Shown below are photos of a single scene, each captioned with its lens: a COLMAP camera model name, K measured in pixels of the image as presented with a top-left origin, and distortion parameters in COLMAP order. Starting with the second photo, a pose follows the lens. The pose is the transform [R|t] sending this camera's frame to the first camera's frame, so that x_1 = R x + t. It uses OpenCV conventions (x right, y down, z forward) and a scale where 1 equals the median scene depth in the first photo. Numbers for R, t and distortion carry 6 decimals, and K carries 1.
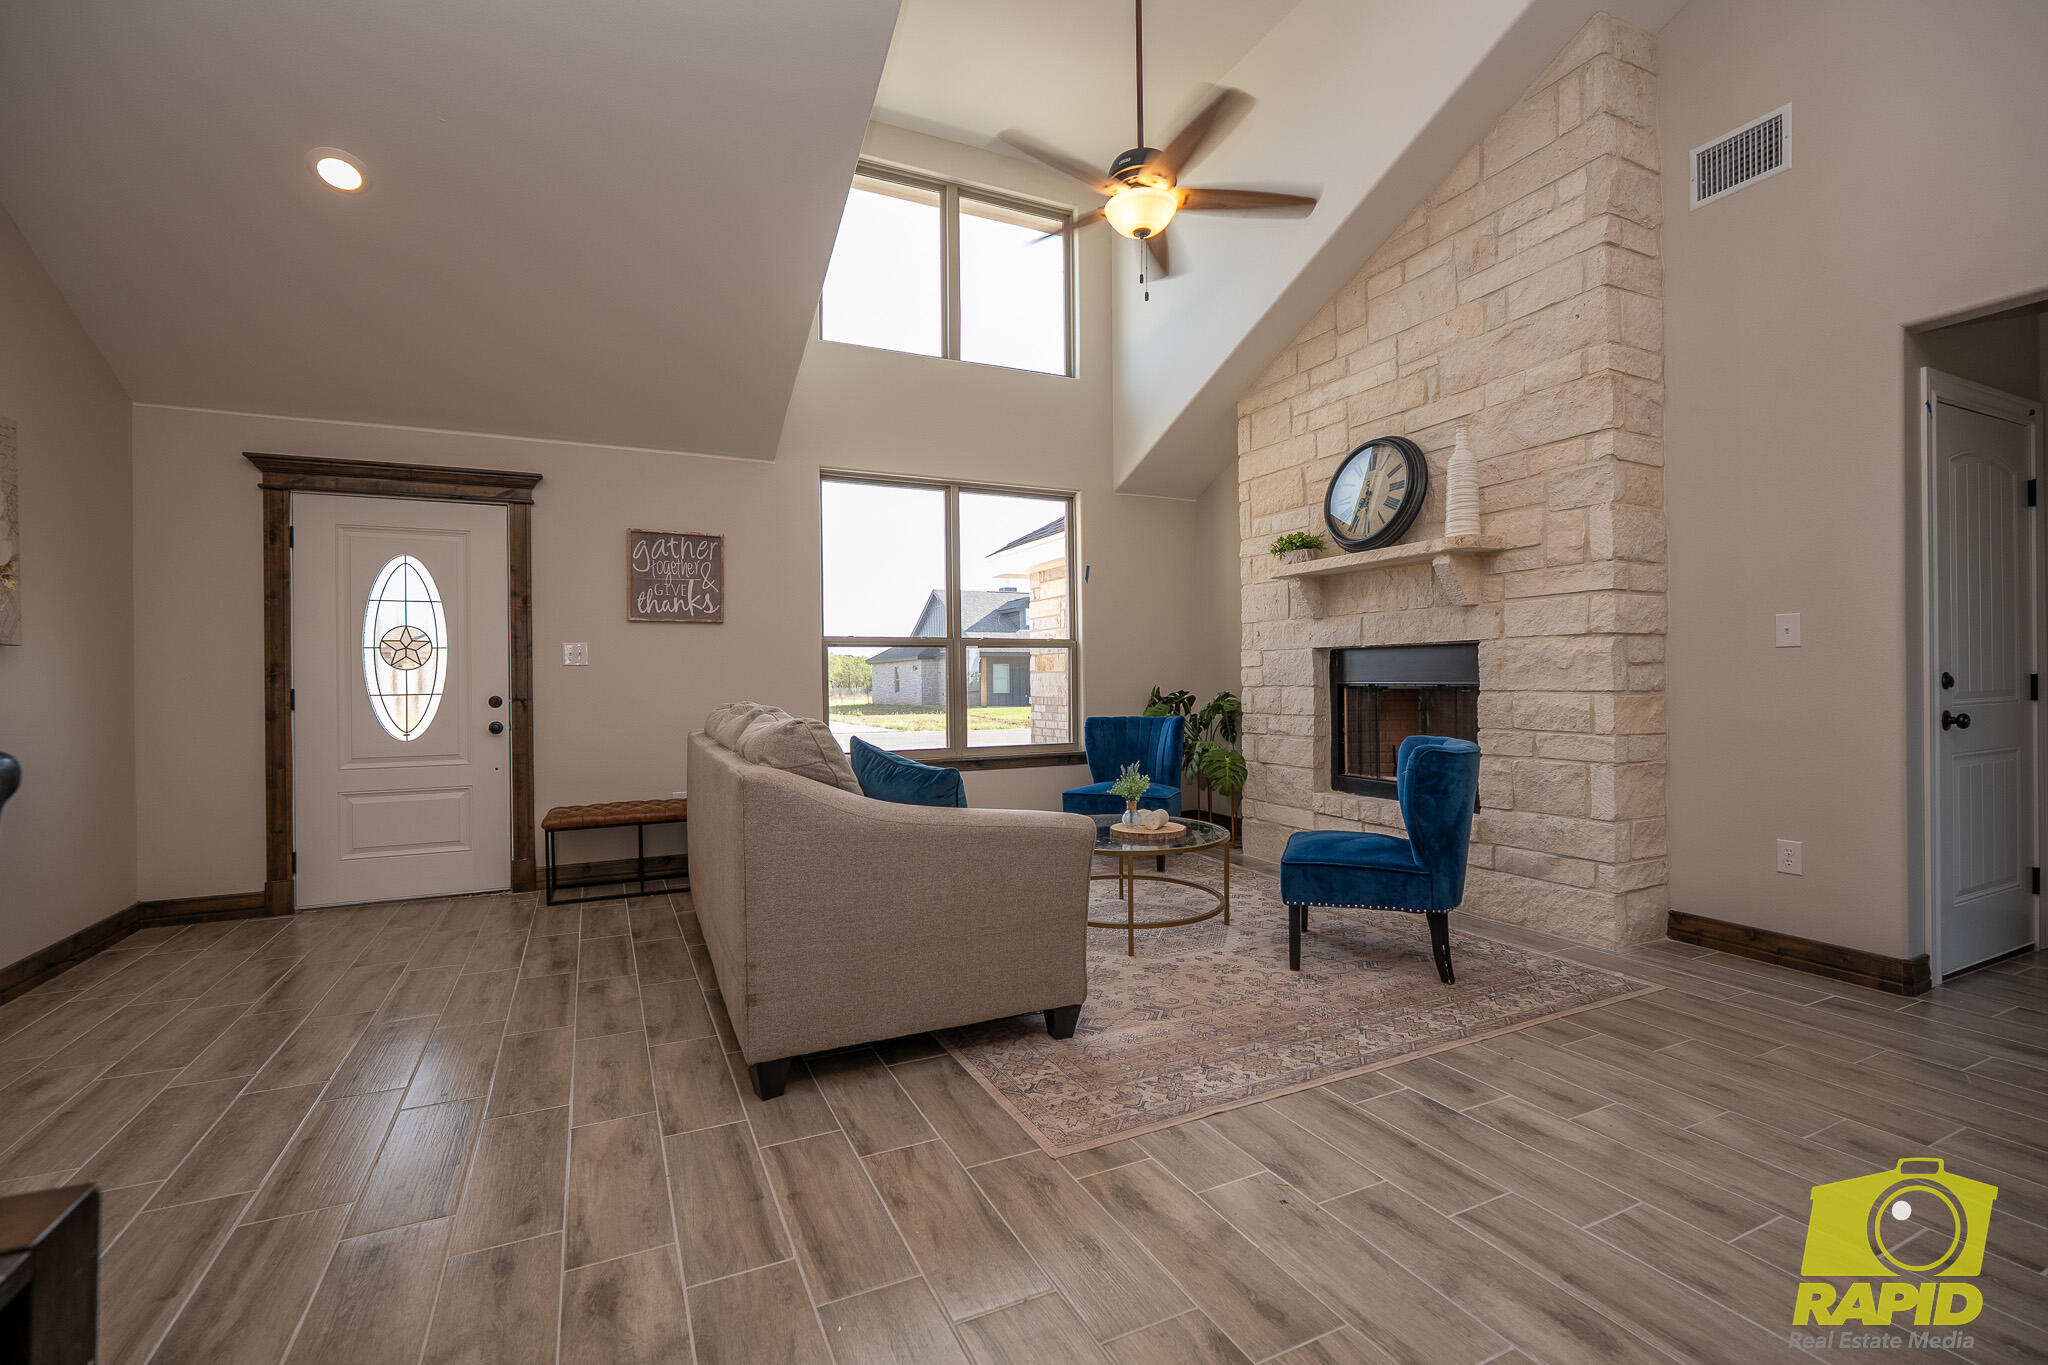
lens RADIAL K [[895.0, 0, 1022.6], [0, 895.0, 683.1], [0, 0, 1]] dist [-0.006664, 0.000111]
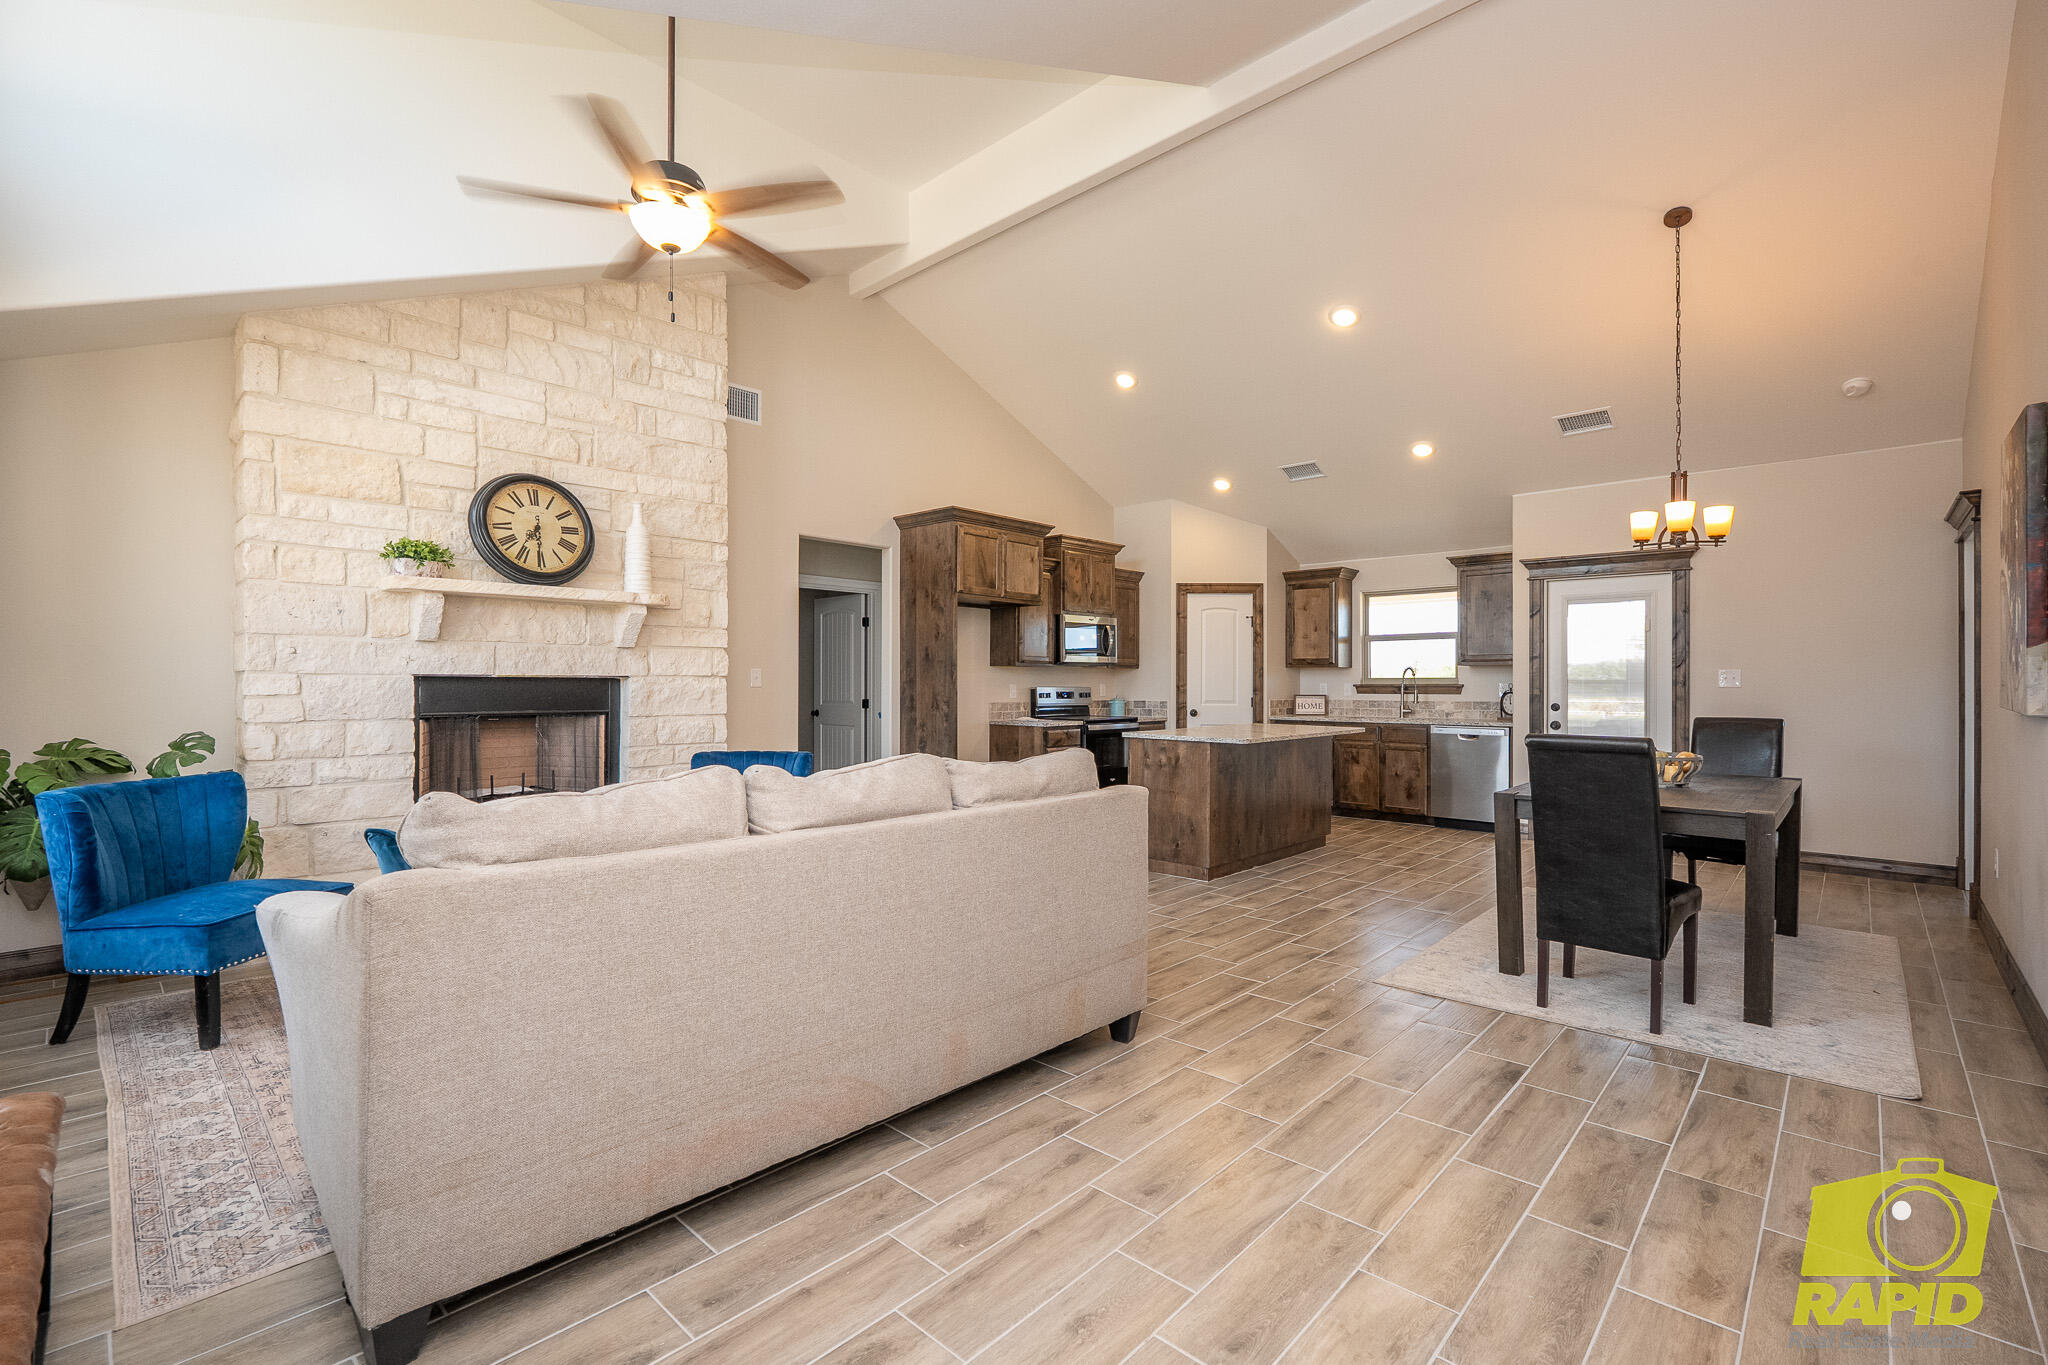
lens RADIAL K [[895.0, 0, 1025.4], [0, 895.0, 679.9], [0, 0, 1]] dist [-0.006664, 0.000111]
pose [[-0.362957, 0.013330, 0.931711, -0.874764], [0.007365, 0.999907, -0.011437, -0.025695], [-0.931777, 0.002711, -0.363021, 0.971484]]
